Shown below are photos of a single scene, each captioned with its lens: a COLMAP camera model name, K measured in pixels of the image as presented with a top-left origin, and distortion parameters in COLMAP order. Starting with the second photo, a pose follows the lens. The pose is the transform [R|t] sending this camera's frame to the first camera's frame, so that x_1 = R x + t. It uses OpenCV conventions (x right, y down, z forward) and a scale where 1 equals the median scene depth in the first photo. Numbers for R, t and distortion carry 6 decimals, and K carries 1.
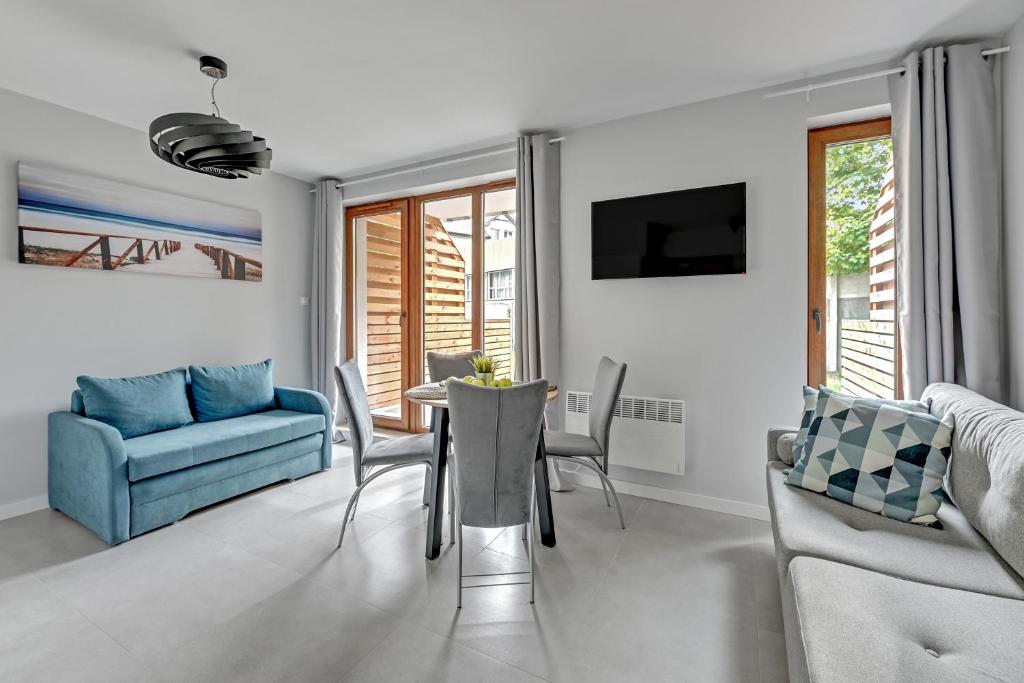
lens RADIAL K [[434.4, 0, 497.7], [0, 434.4, 319.0], [0, 0, 1]] dist [-0.003063, -0.001138]
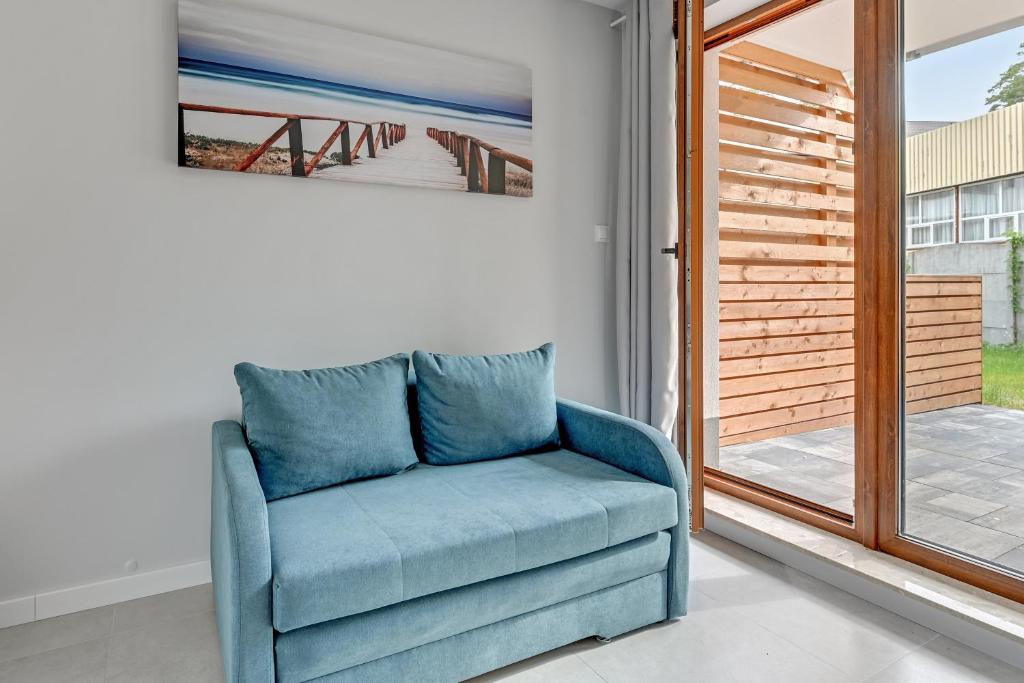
lens RADIAL K [[575.2, 0, 464.9], [0, 575.2, 275.5], [0, 0, 1]] dist [0.008613, -0.001495]
pose [[0.834514, -0.004278, -0.550970, -0.300443], [-0.003140, 0.999917, -0.012521, 0.027556], [0.550978, 0.012179, 0.834431, 0.491164]]
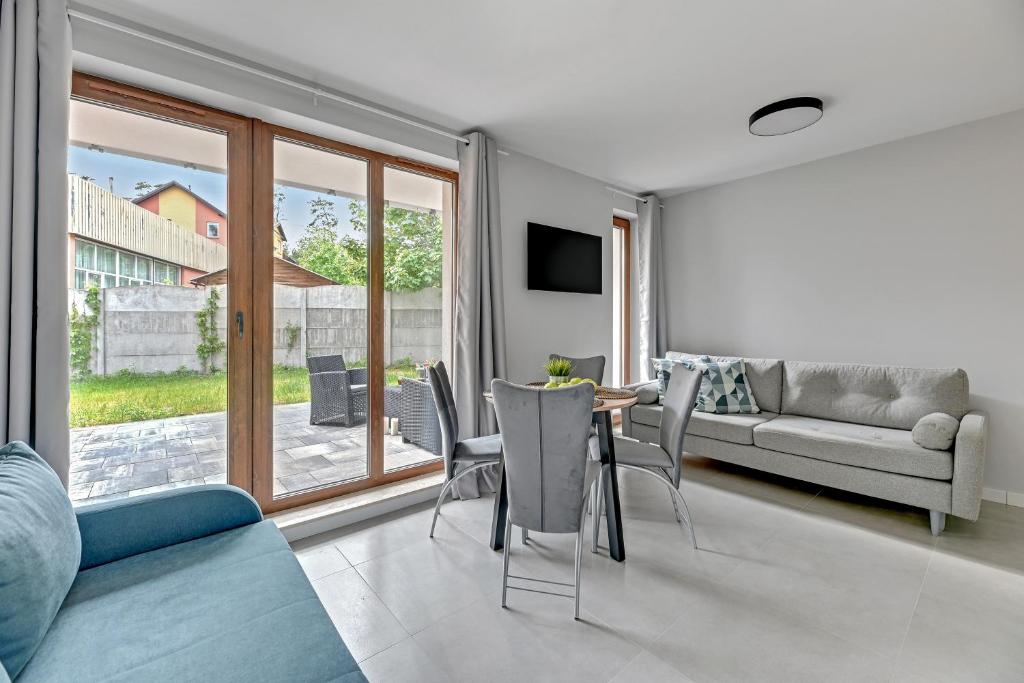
lens RADIAL K [[471.0, 0, 487.2], [0, 471.0, 320.8], [0, 0, 1]] dist [0.004507, -0.000757]
pose [[0.344600, 0.007527, 0.938719, -0.992535], [0.004133, 0.999946, -0.009535, 0.001864], [-0.938740, 0.007165, 0.344550, 0.684226]]
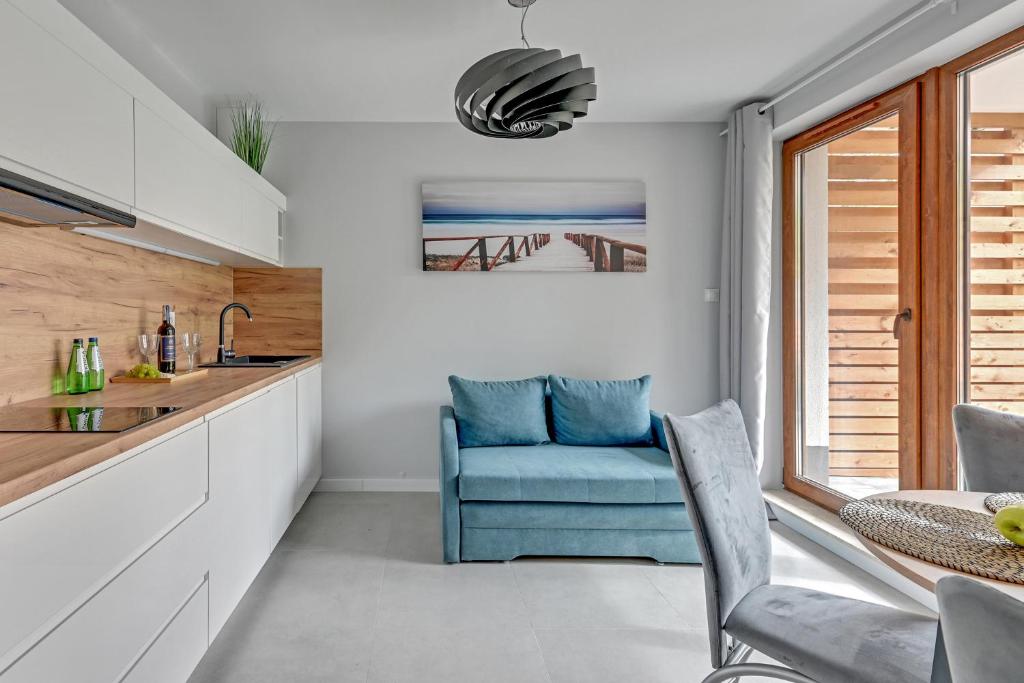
lens RADIAL K [[471.0, 0, 426.6], [0, 471.0, 316.7], [0, 0, 1]] dist [0.004507, -0.000757]
pose [[0.488594, -0.000371, -0.872511, -0.014574], [-0.004755, 0.999984, -0.003088, -0.004179], [0.872498, 0.005657, 0.488584, 0.353859]]
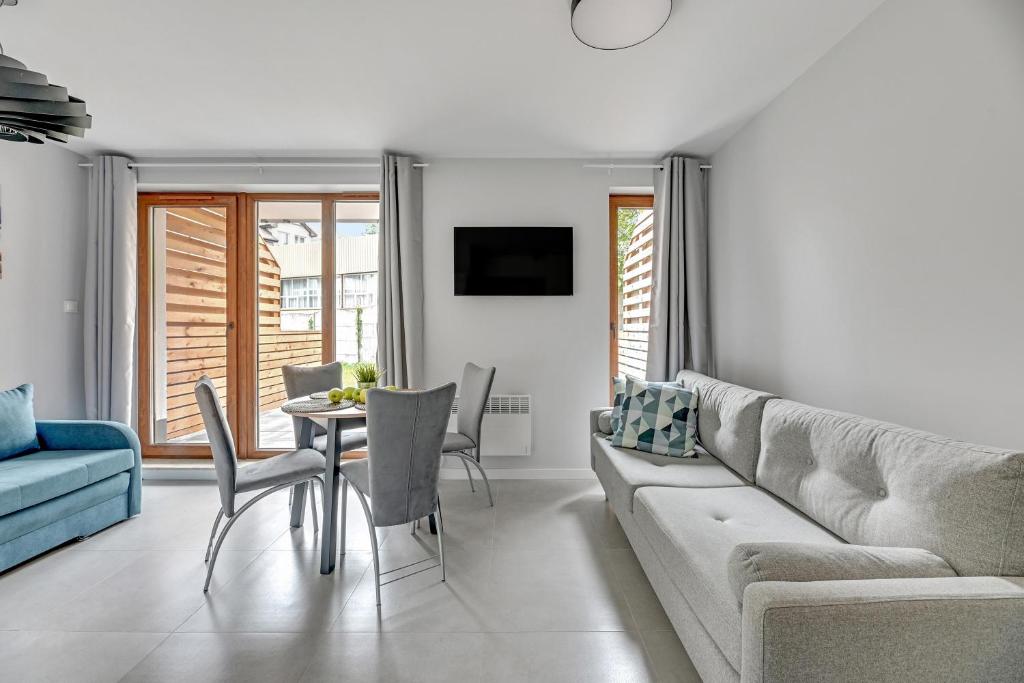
lens RADIAL K [[414.7, 0, 511.6], [0, 414.7, 329.8], [0, 0, 1]] dist [0.003155, -0.003027]
pose [[0.875955, -0.000273, 0.482394, -0.176090], [0.000944, 0.999999, -0.001149, 0.000896], [-0.482393, 0.001462, 0.875954, -0.020315]]
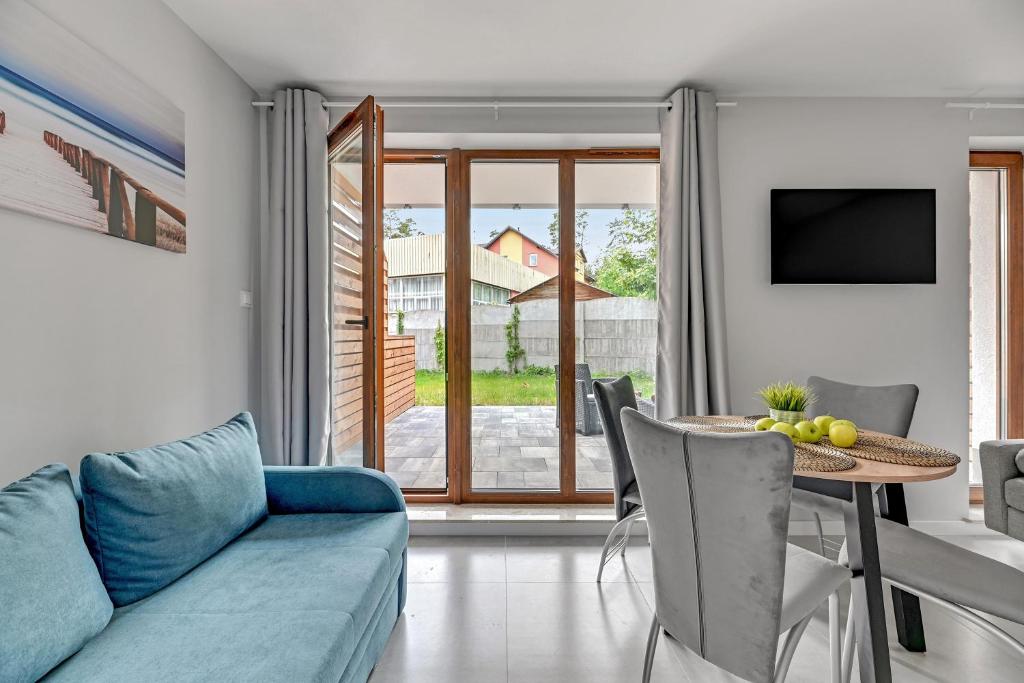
lens RADIAL K [[414.7, 0, 509.8], [0, 414.7, 336.1], [0, 0, 1]] dist [0.003155, -0.003027]
pose [[0.873897, 0.002727, 0.486104, -0.610516], [-0.000575, 0.999989, -0.004577, 0.010596], [-0.486111, 0.003720, 0.873889, 0.567943]]
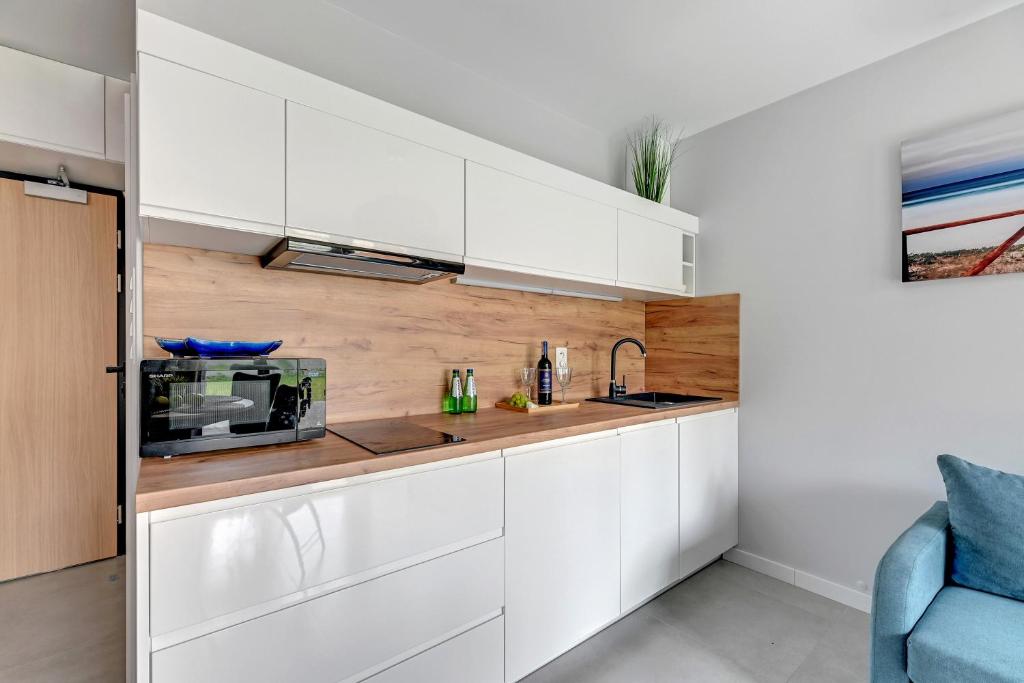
lens RADIAL K [[434.4, 0, 498.8], [0, 434.4, 350.9], [0, 0, 1]] dist [-0.003063, -0.001138]
pose [[-0.397140, 0.001026, -0.917757, -0.145141], [-0.008984, 0.999947, 0.005006, -0.009254], [0.917714, 0.010233, -0.397110, 0.588523]]
